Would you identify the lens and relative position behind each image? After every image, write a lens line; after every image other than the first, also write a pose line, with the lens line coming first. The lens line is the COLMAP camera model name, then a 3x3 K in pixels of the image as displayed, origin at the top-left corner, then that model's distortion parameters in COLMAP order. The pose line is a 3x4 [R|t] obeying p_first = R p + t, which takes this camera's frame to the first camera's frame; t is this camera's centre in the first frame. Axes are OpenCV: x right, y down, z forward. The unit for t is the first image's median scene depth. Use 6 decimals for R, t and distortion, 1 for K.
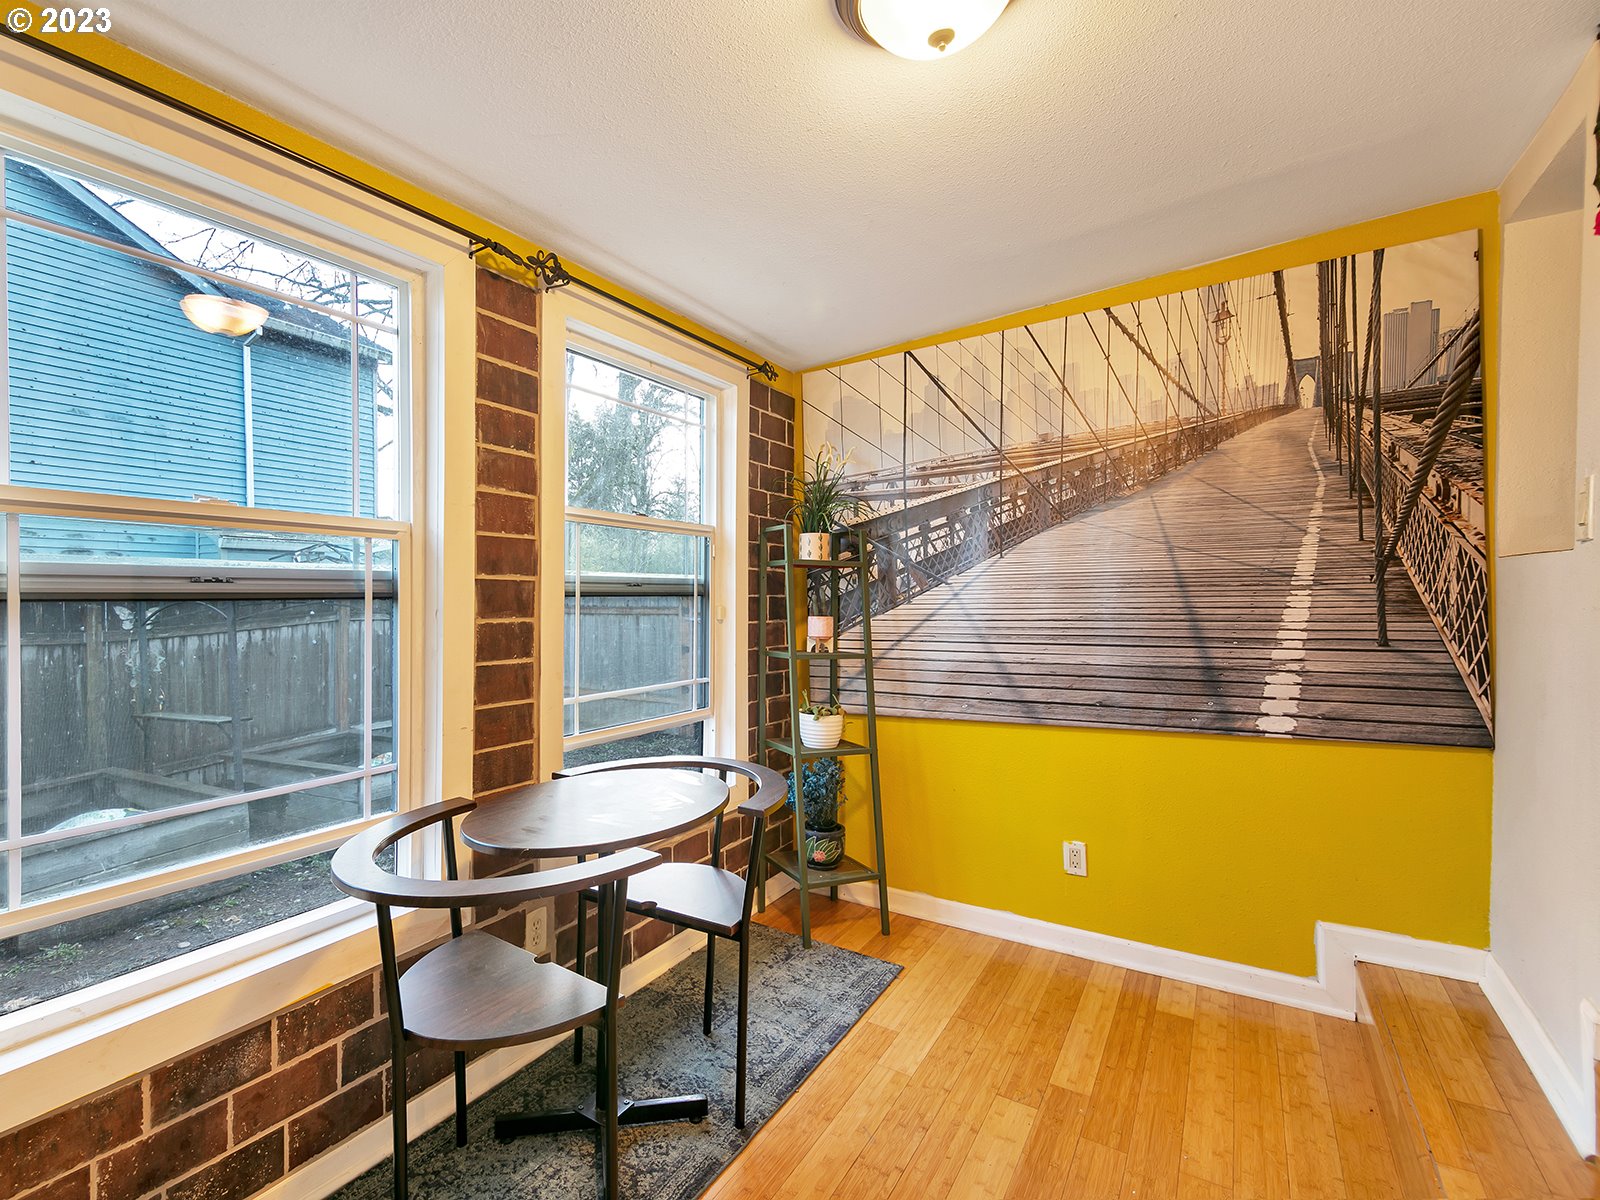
lens RADIAL K [[700.9, 0, 800.0], [0, 700.9, 600.0], [0, 0, 1]] dist [0.000567, -0.020551]
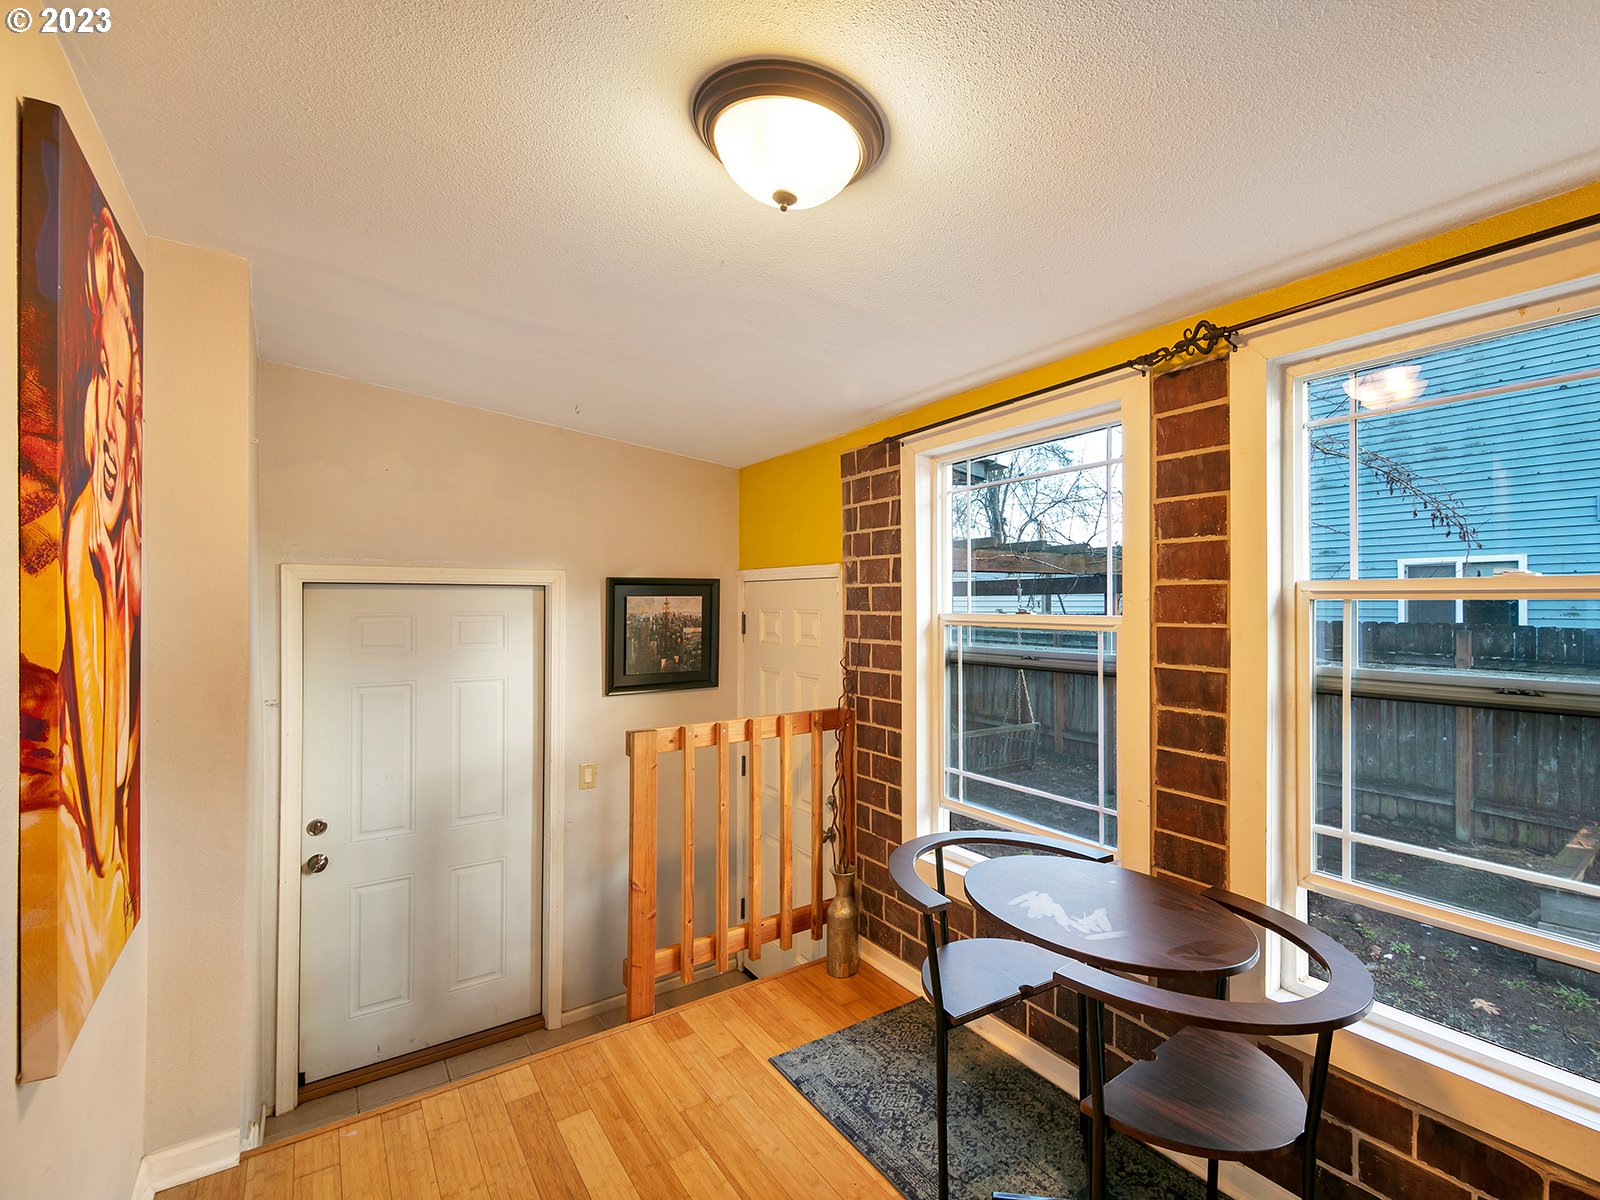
lens RADIAL K [[701.9, 0, 803.9], [0, 701.9, 585.3], [0, 0, 1]] dist [0.002278, -0.006679]
pose [[-0.397944, -0.010216, -0.917353, 0.717572], [0.000889, 0.999933, -0.011522, -0.139222], [0.917409, -0.005400, -0.397909, 0.901733]]
